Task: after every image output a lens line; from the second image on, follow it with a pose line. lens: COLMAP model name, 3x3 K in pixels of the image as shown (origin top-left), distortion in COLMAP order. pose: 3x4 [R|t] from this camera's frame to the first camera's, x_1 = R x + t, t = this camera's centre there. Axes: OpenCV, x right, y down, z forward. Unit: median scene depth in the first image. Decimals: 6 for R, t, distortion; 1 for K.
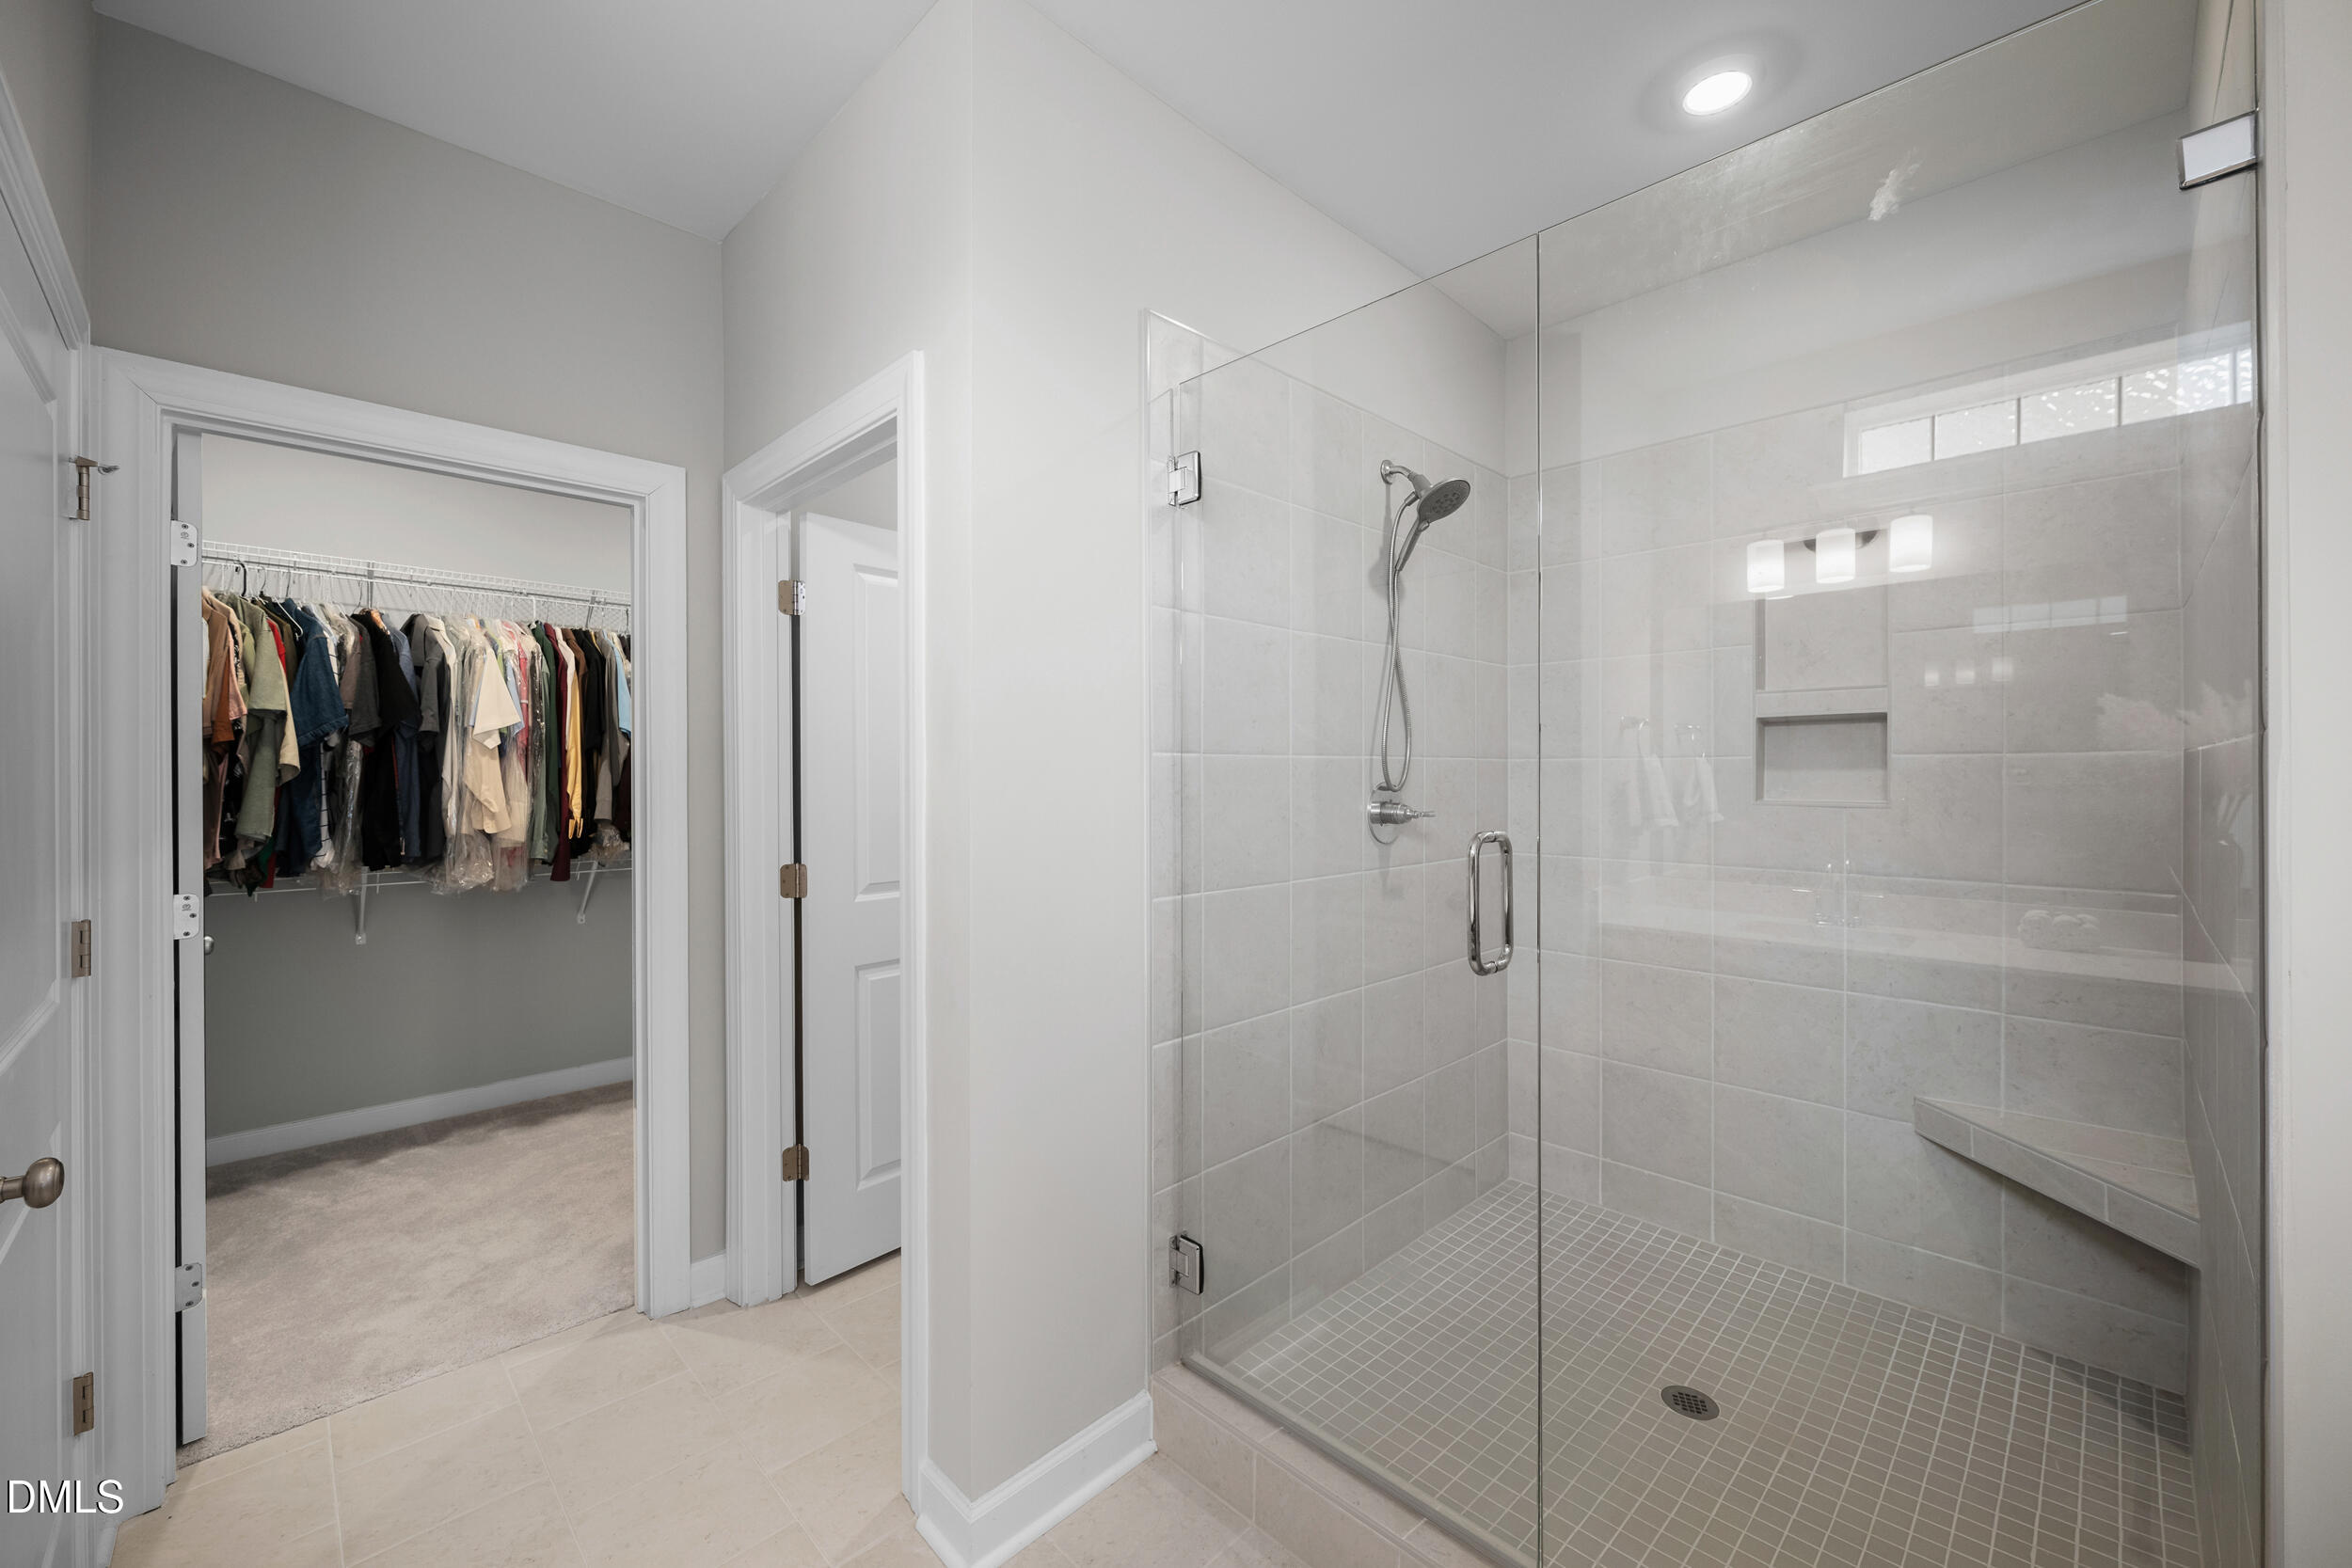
lens RADIAL K [[931.2, 0, 1184.8], [0, 931.2, 792.4], [0, 0, 1]] dist [0.002779, 0.000244]
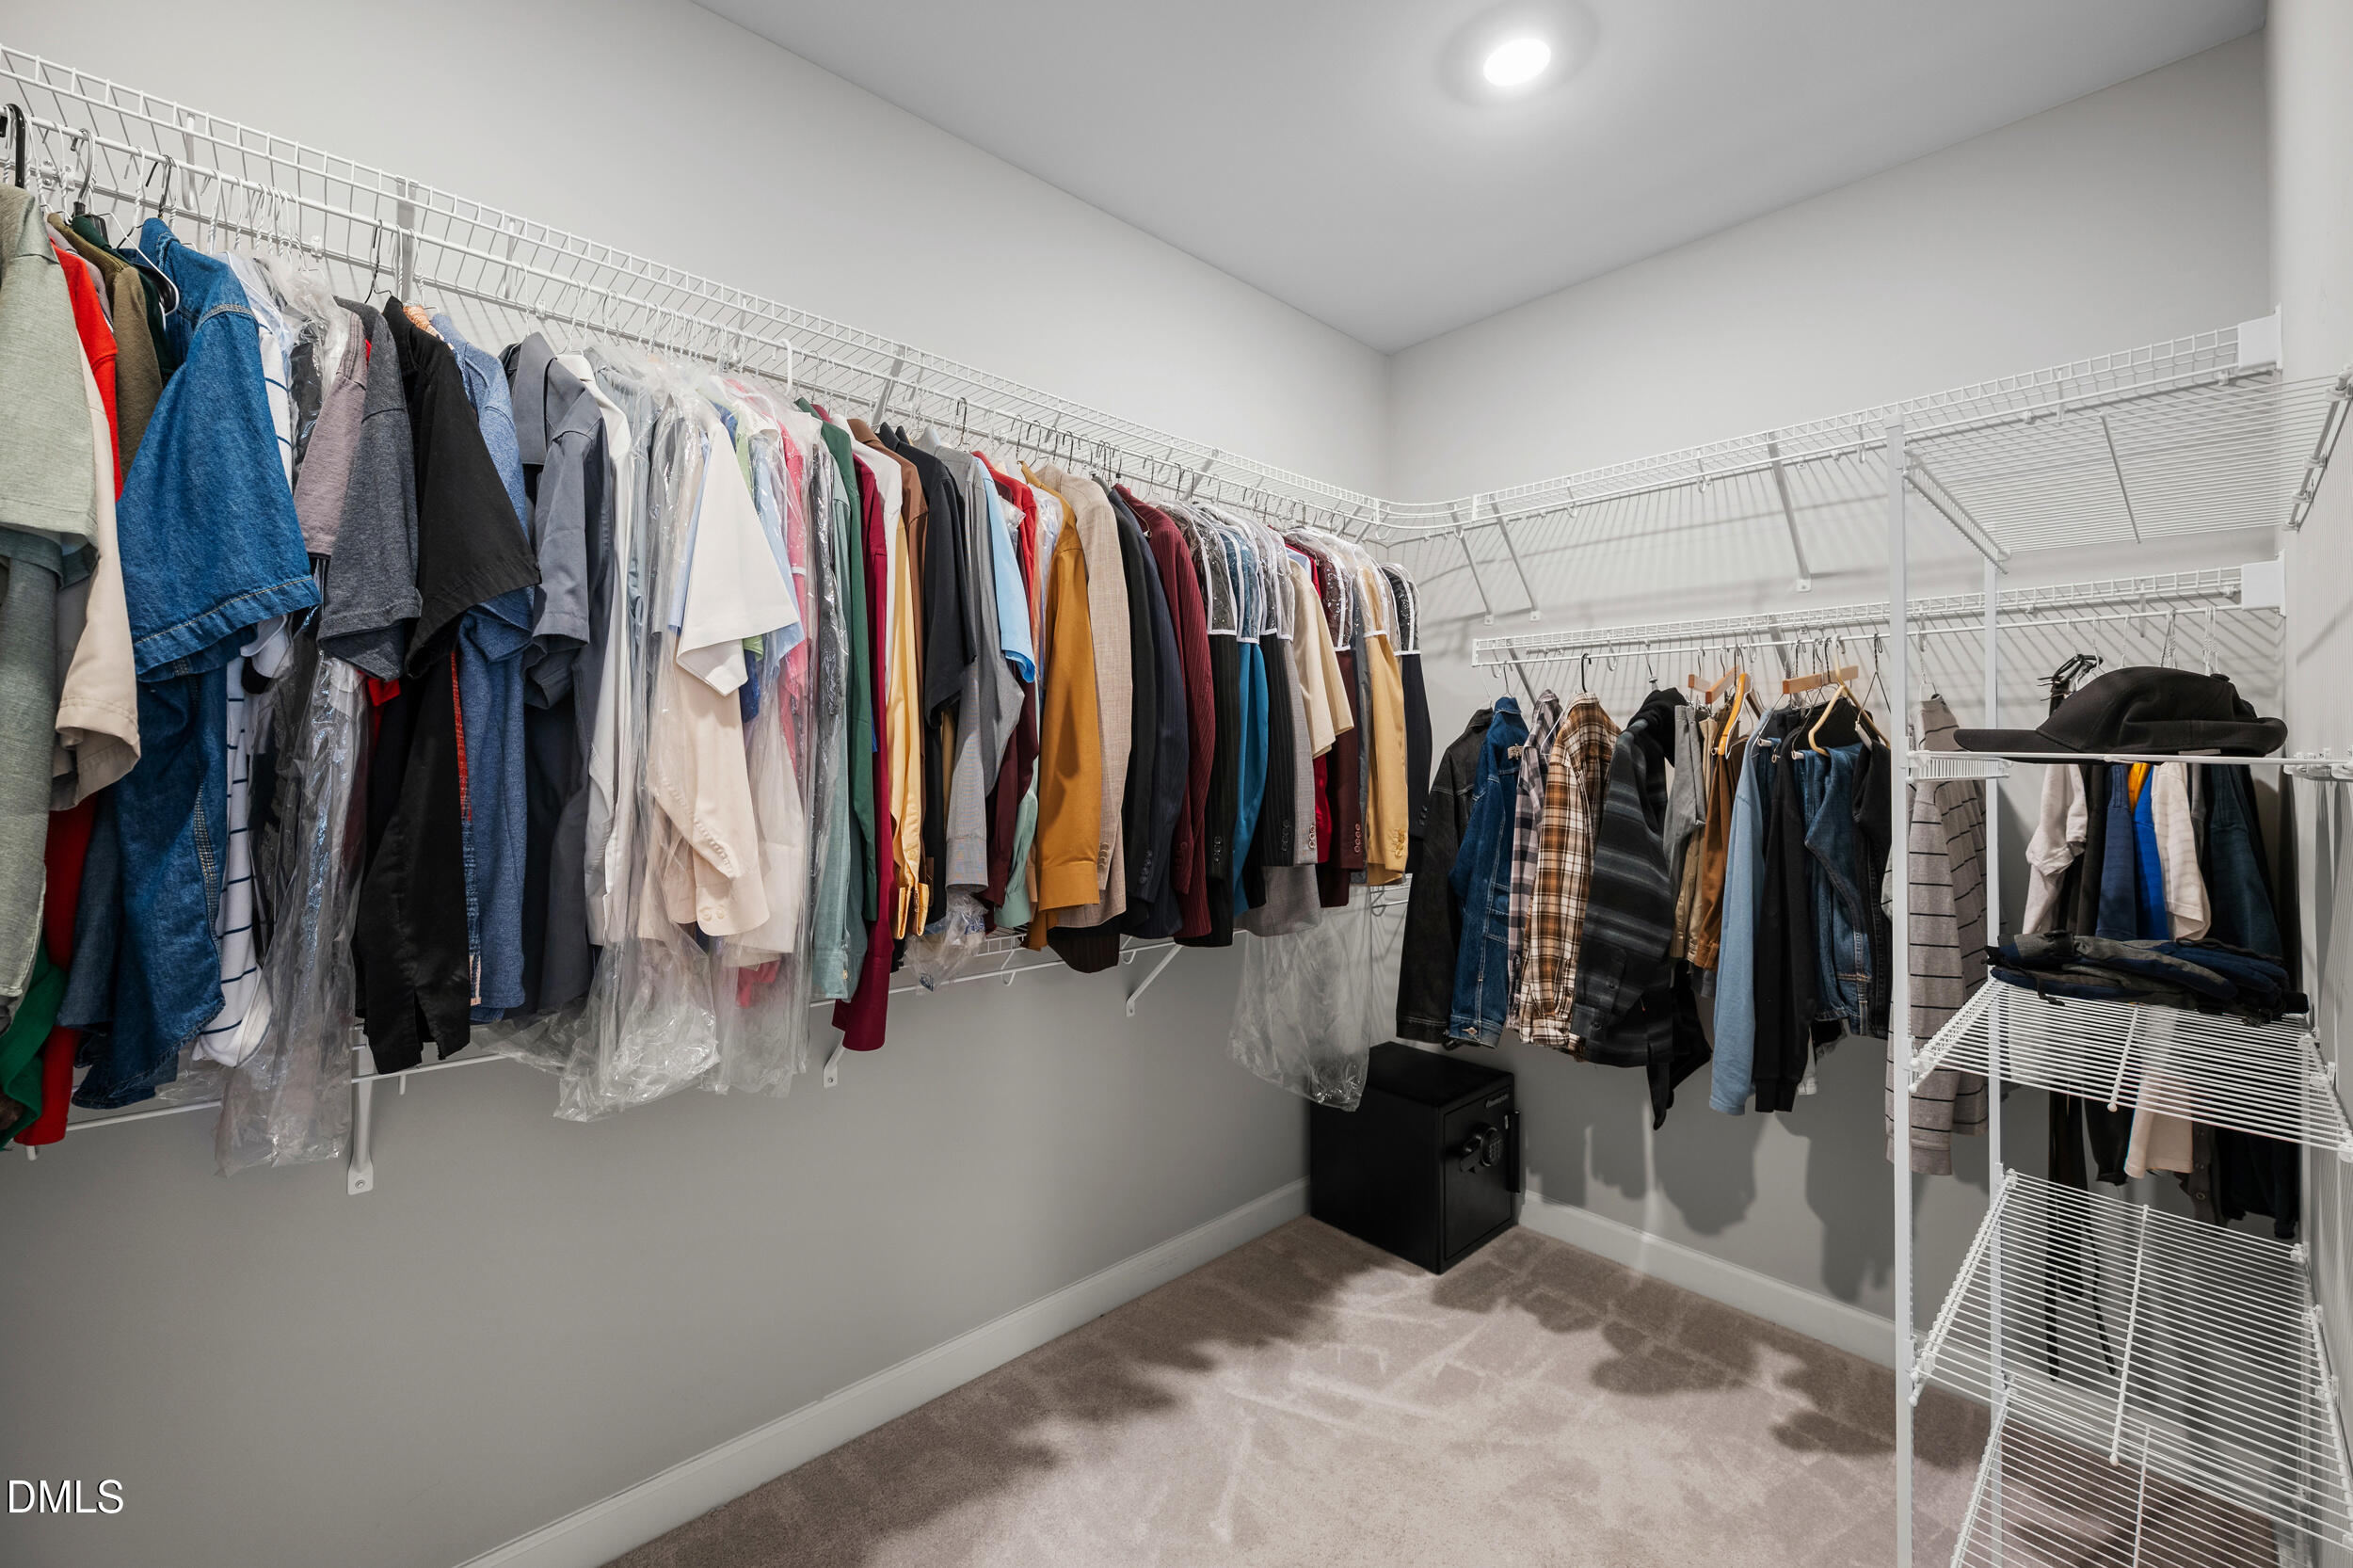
lens RADIAL K [[931.7, 0, 1169.5], [0, 931.7, 761.3], [0, 0, 1]] dist [0.002779, 0.000244]
pose [[0.998417, 0.006837, -0.055837, -0.578798], [-0.008140, 0.999699, -0.023144, -0.015809], [0.055662, 0.023561, 0.998172, 0.686466]]
